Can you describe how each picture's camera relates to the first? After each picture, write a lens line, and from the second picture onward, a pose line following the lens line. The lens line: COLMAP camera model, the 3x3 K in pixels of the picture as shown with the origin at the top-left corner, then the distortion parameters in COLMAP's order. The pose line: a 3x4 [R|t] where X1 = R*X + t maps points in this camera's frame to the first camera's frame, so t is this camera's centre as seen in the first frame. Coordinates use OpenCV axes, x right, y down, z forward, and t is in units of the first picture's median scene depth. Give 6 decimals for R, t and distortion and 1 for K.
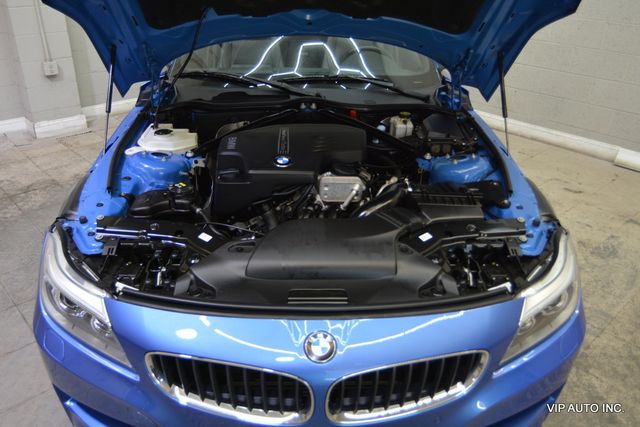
lens RADIAL K [[530.8, 0, 318.4], [0, 530.8, 204.3], [0, 0, 1]] dist [-0.003736, -0.000803]
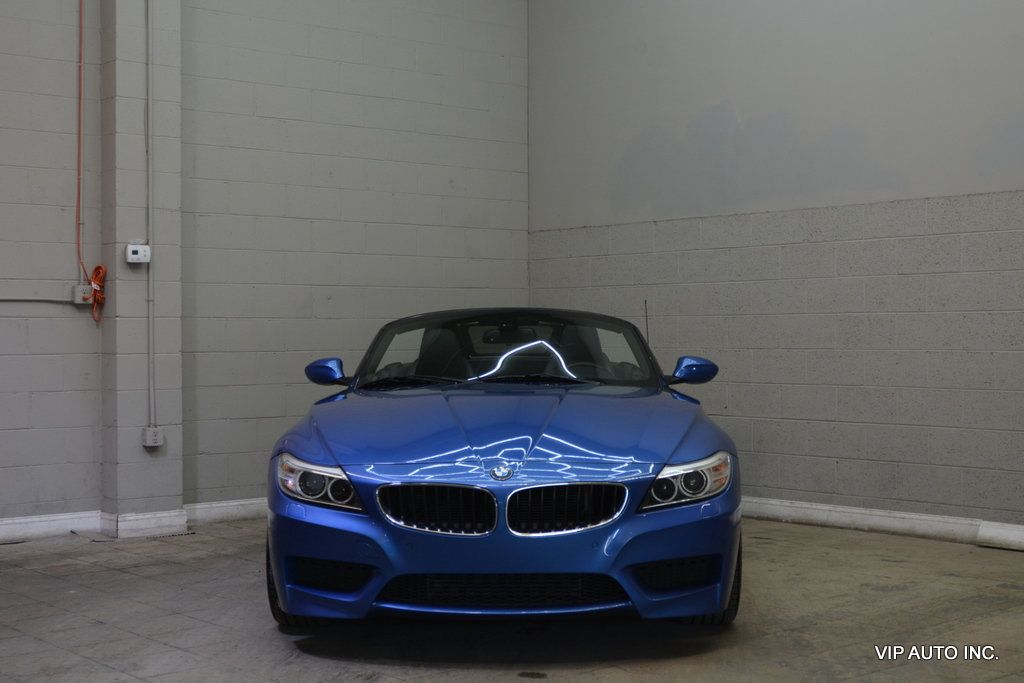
lens RADIAL K [[1470.5, 0, 516.9], [0, 1470.5, 340.1], [0, 0, 1]] dist [0.002121, -0.050023]
pose [[0.998578, -0.026668, -0.046166, 0.068356], [0.003498, 0.896816, -0.442389, 0.489466], [0.053200, 0.441598, 0.895634, -0.772746]]
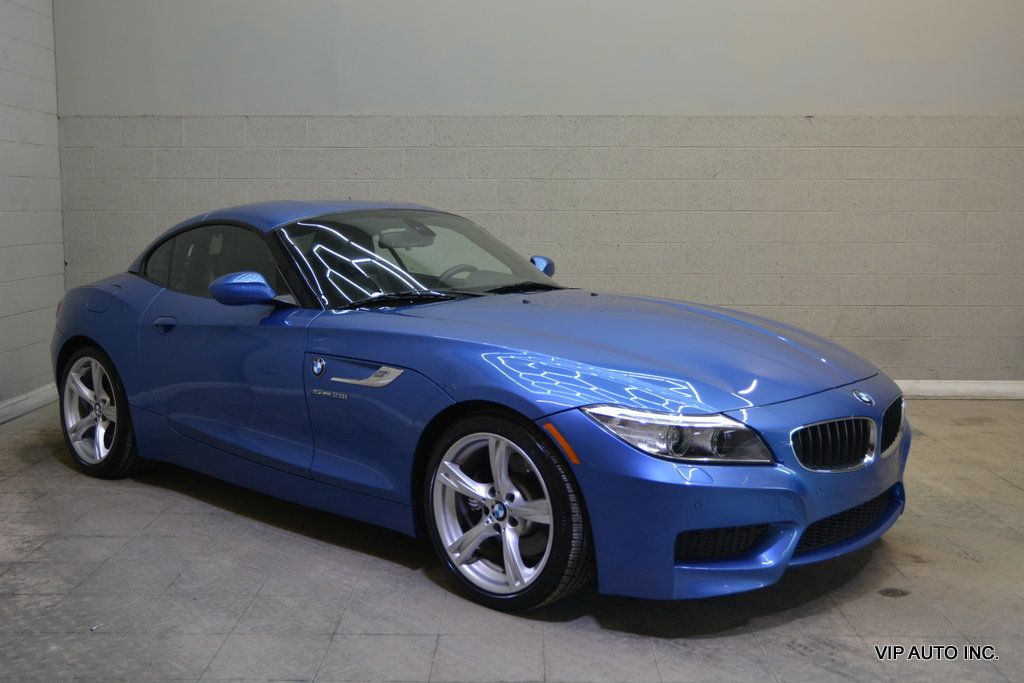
lens RADIAL K [[1080.9, 0, 508.6], [0, 1080.9, 340.3], [0, 0, 1]] dist [-0.014511, 0.002191]
pose [[0.694997, -0.110191, 0.710519, -0.746558], [0.332932, 0.925185, -0.182177, 0.097323], [-0.637288, 0.363167, 0.679687, -0.102694]]
